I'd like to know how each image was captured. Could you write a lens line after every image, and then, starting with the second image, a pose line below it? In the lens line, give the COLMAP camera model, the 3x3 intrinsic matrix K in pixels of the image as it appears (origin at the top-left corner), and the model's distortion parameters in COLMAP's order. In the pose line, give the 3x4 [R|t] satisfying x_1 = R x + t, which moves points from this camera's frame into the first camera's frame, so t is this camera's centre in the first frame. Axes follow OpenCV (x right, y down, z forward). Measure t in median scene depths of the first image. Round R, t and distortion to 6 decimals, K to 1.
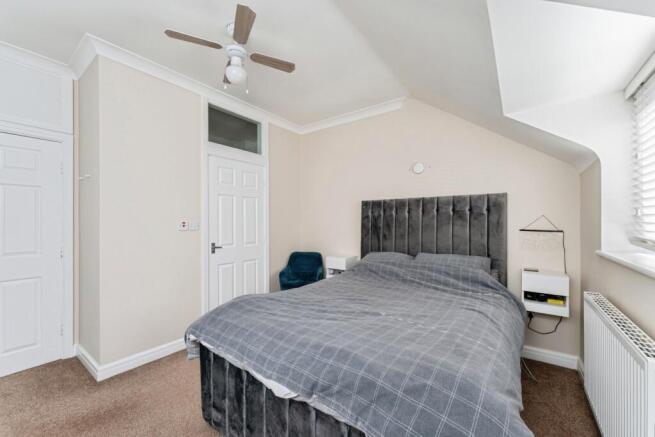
lens RADIAL K [[265.2, 0, 318.7], [0, 265.2, 224.5], [0, 0, 1]] dist [-0.000266, -0.000054]
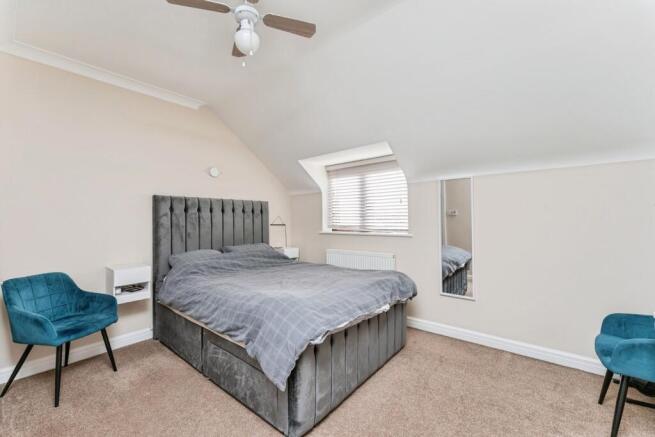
lens RADIAL K [[271.1, 0, 327.5], [0, 271.1, 218.5], [0, 0, 1]] dist [-0.000823, -0.000062]
pose [[0.039086, -0.003964, 0.999228, -0.852127], [0.011239, 0.999931, 0.003527, -0.015028], [-0.999173, 0.011092, 0.039128, 0.535353]]
